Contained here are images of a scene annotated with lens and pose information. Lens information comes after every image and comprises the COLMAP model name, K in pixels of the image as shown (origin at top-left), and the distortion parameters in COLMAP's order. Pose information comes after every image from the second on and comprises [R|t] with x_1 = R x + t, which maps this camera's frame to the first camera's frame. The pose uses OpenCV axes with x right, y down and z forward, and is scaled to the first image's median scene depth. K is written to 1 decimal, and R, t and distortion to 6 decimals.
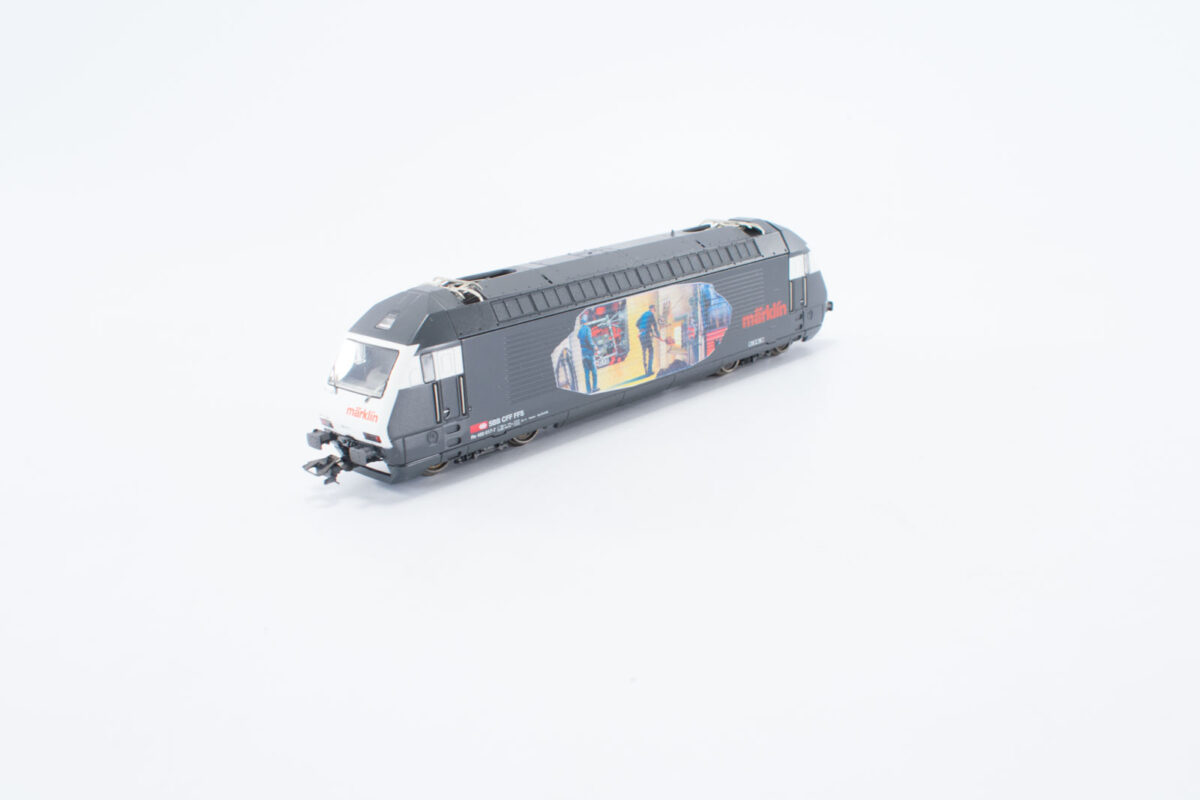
lens RADIAL K [[1226.7, 0, 600.0], [0, 1226.7, 400.0], [0, 0, 1]] dist [-0.012396, -0.002818]
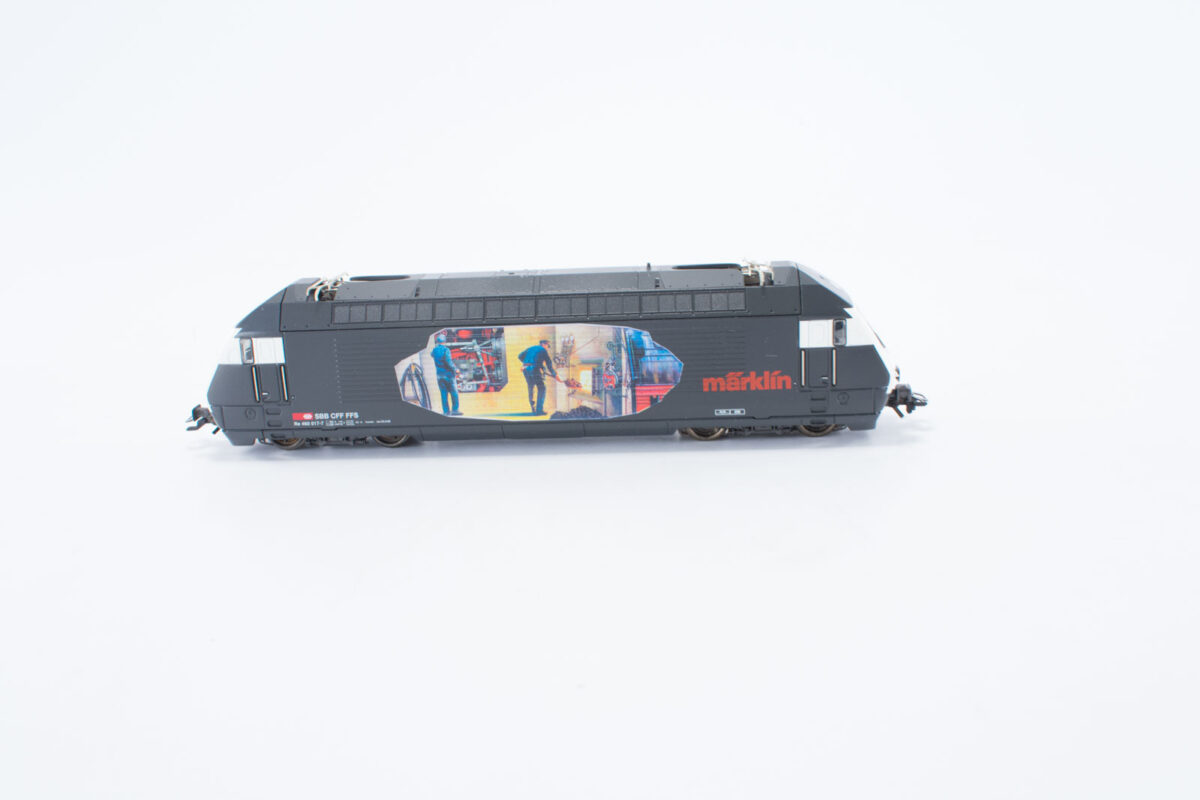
lens RADIAL K [[1226.7, 0, 600.0], [0, 1226.7, 400.0], [0, 0, 1]] dist [-0.012396, -0.002818]
pose [[0.647335, 0.226456, -0.727787, 0.764701], [-0.200762, 0.971785, 0.123809, -0.159597], [0.735290, 0.065966, 0.674535, 0.426365]]
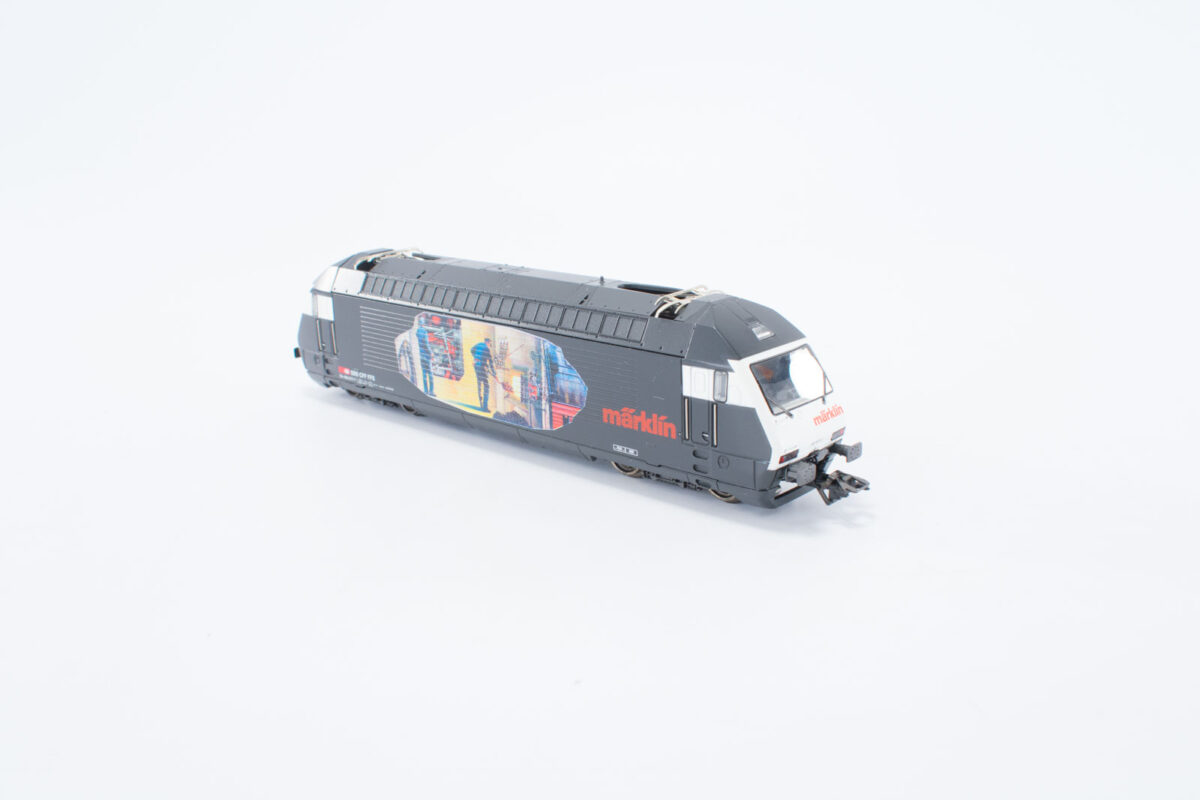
lens RADIAL K [[1226.7, 0, 600.0], [0, 1226.7, 400.0], [0, 0, 1]] dist [-0.012396, -0.002818]
pose [[0.015110, 0.328308, -0.944450, 0.944389], [-0.245002, 0.916979, 0.314839, -0.352112], [0.969405, 0.226635, 0.094291, 1.030743]]
